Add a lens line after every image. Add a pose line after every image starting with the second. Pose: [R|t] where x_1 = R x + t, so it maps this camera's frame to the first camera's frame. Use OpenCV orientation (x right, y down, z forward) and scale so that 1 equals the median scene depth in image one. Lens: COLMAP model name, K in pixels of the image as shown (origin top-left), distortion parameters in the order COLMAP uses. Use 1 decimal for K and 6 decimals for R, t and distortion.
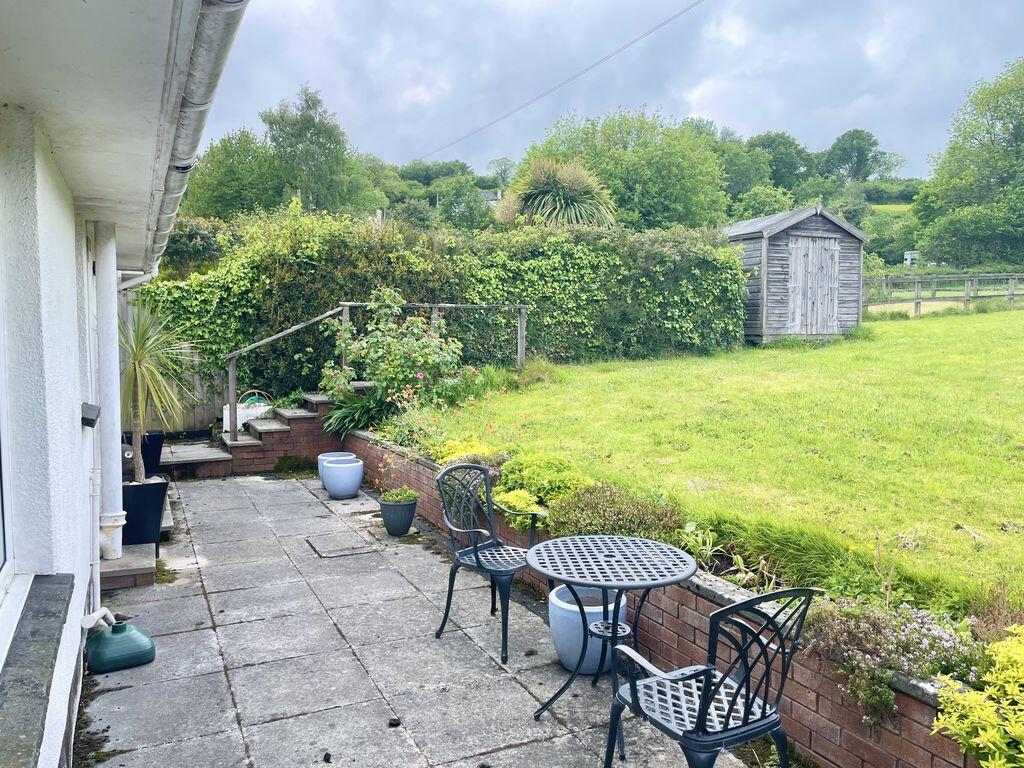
lens RADIAL K [[780.0, 0, 511.8], [0, 780.0, 383.9], [0, 0, 1]] dist [0.057239, -0.004465]
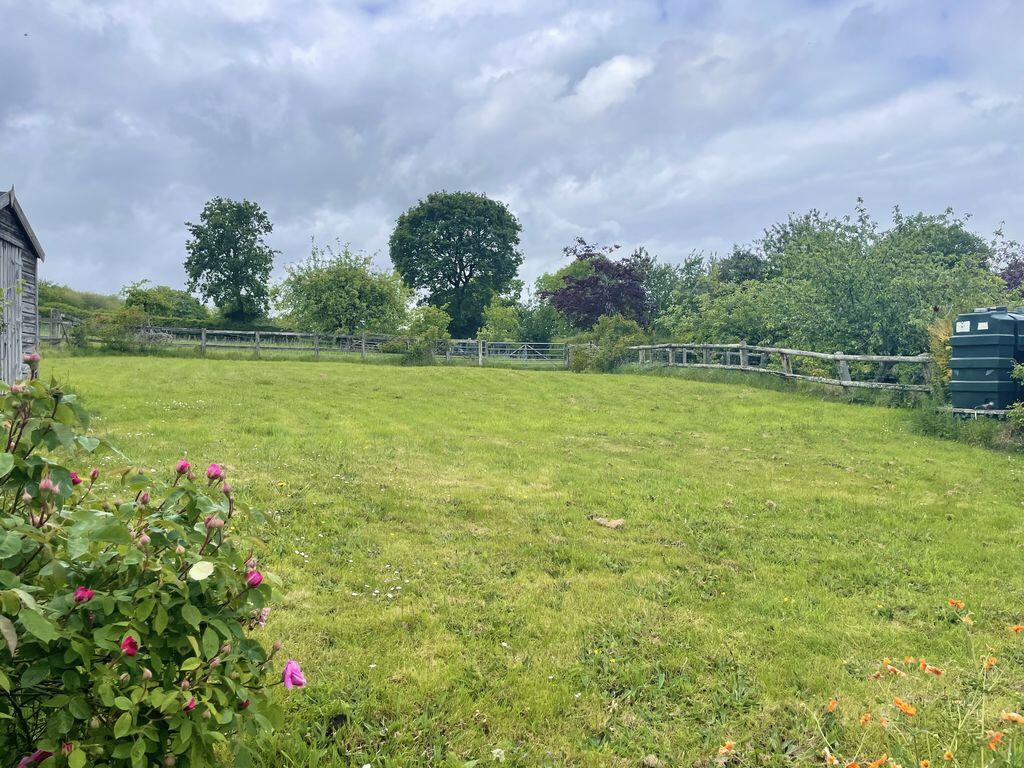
lens RADIAL K [[780.0, 0, 512.1], [0, 780.0, 383.4], [0, 0, 1]] dist [0.057239, -0.004465]
pose [[0.167550, -0.000550, 0.985863, -0.175142], [0.054056, 0.998501, -0.008630, -0.046522], [-0.984381, 0.054737, 0.167329, 0.514631]]
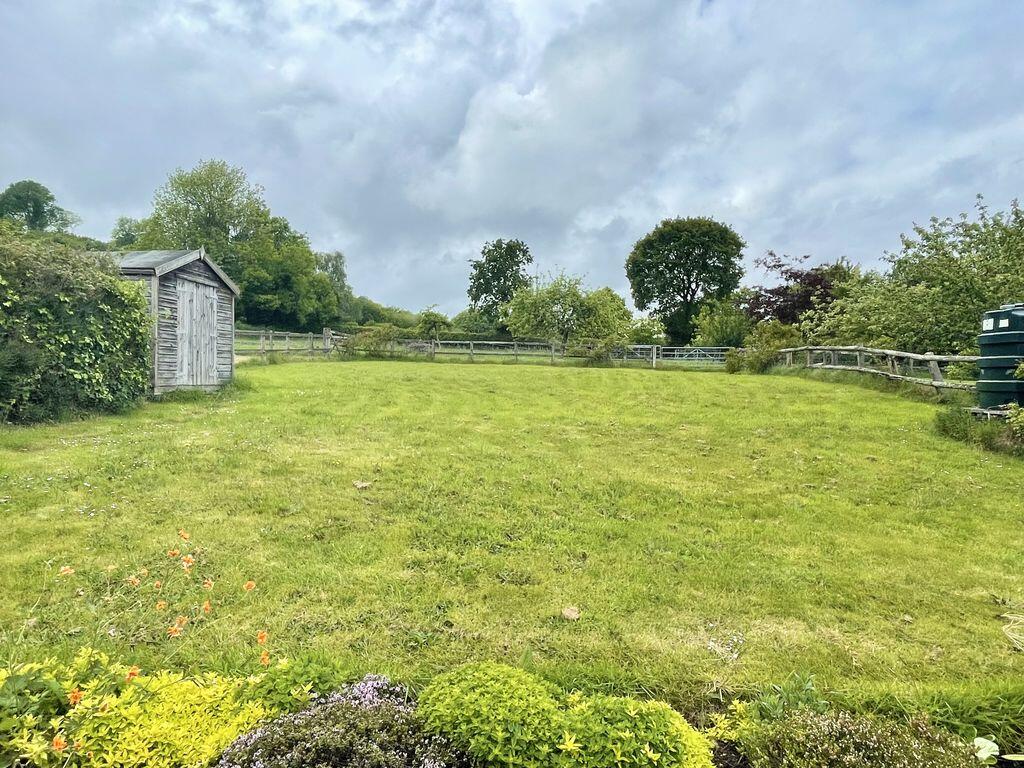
lens RADIAL K [[660.9, 0, 510.8], [0, 660.9, 381.8], [0, 0, 1]] dist [0.011521, 0.000444]
pose [[0.514508, 0.005574, 0.857467, -0.106306], [0.038657, 0.998811, -0.029688, -0.029808], [-0.856613, 0.048422, 0.513681, 0.279847]]
